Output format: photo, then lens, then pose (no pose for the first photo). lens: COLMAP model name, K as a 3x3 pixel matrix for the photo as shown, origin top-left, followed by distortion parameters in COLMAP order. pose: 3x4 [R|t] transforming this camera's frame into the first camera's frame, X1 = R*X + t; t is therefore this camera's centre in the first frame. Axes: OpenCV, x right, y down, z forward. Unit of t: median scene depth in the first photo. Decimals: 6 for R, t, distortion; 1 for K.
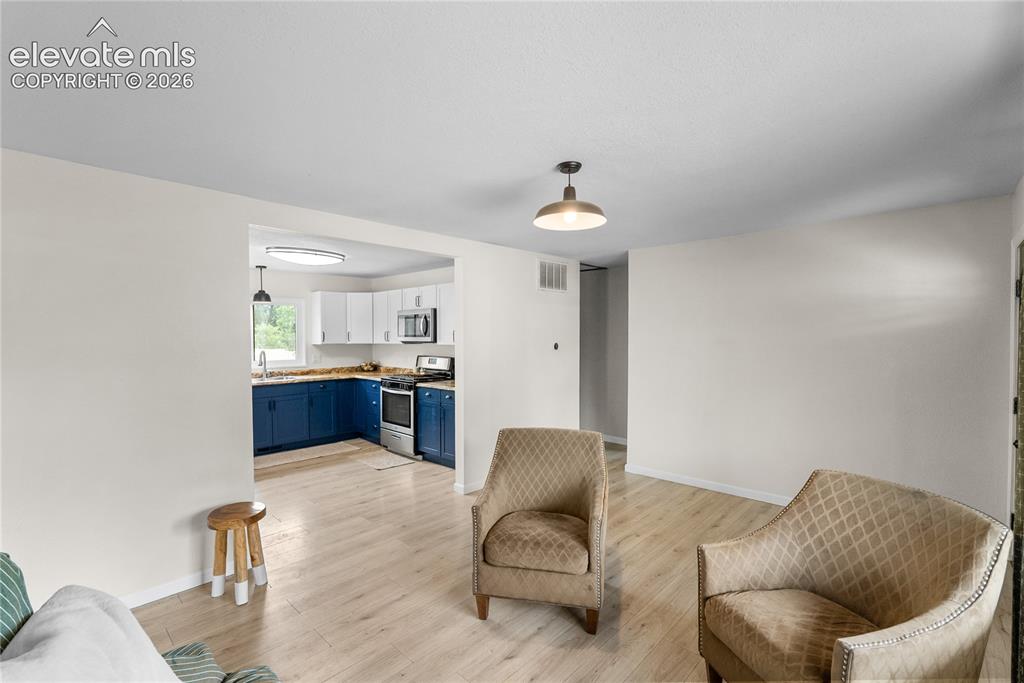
lens RADIAL K [[446.4, 0, 510.6], [0, 446.4, 344.4], [0, 0, 1]] dist [-0.006985, 0.001881]
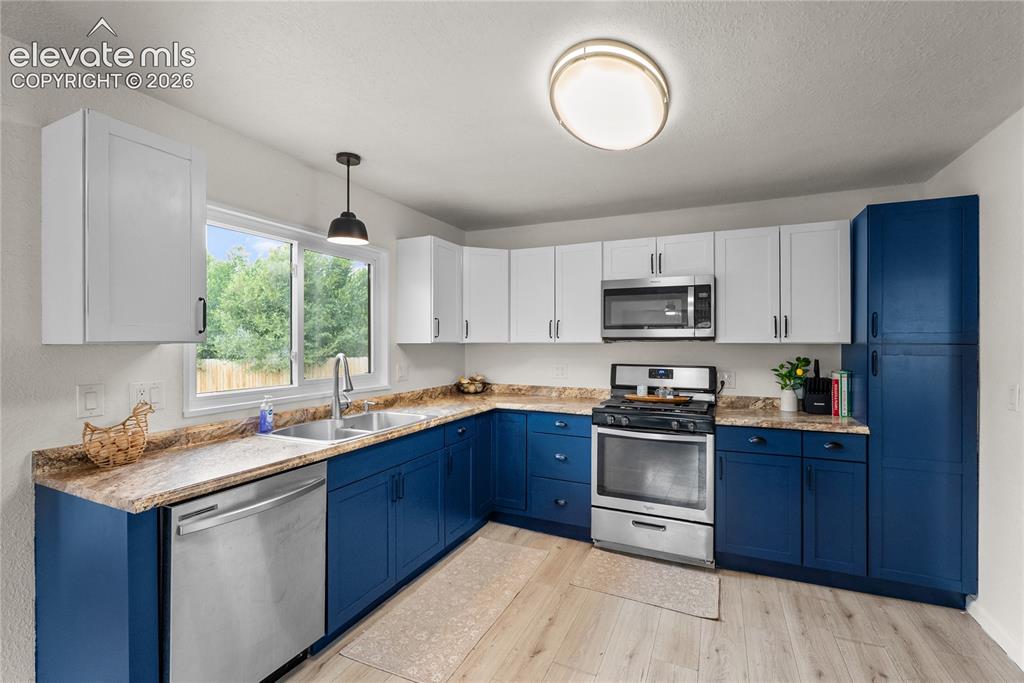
lens RADIAL K [[446.4, 0, 512.2], [0, 446.4, 340.6], [0, 0, 1]] dist [-0.006985, 0.001881]
pose [[0.941894, 0.009338, 0.335780, -0.529318], [0.000542, 0.999570, -0.029317, 0.012137], [-0.335910, 0.027796, 0.941484, 0.528868]]
